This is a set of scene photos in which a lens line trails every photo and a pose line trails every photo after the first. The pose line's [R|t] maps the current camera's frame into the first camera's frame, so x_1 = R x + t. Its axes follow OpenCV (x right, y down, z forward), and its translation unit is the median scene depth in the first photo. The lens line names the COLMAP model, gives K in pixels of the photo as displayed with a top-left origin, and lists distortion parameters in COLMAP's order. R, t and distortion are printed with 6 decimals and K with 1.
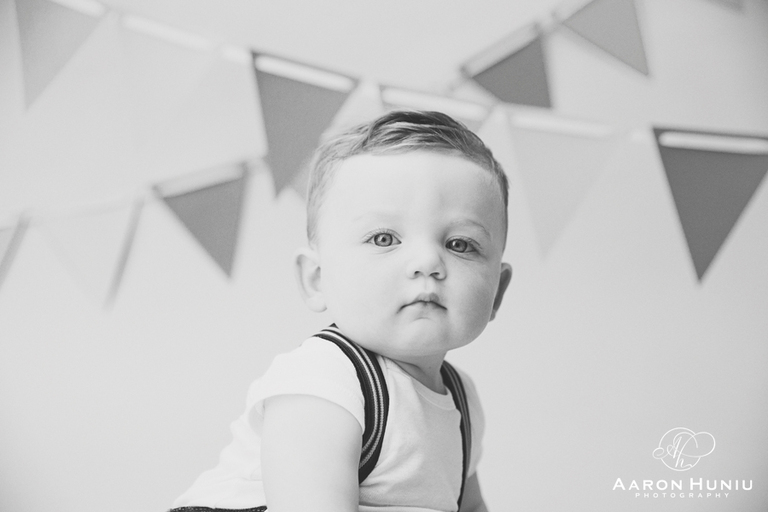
lens RADIAL K [[1478.5, 0, 384.0], [0, 1478.5, 256.0], [0, 0, 1]] dist [-0.226083, 0.057127]
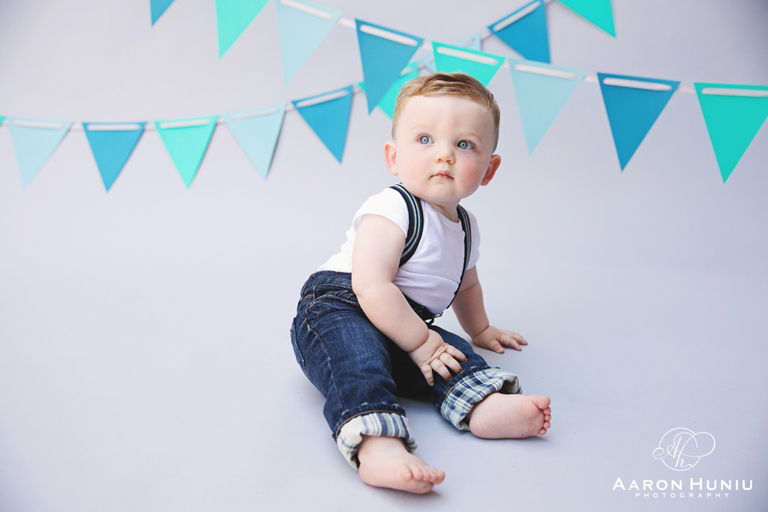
lens RADIAL K [[960.8, 0, 384.0], [0, 960.8, 256.0], [0, 0, 1]] dist [0.027196, 0.055964]
pose [[0.998089, 0.031777, -0.052994, 0.014335], [-0.025561, 0.993141, 0.114095, -0.005181], [0.056256, -0.112523, 0.992055, -0.257213]]
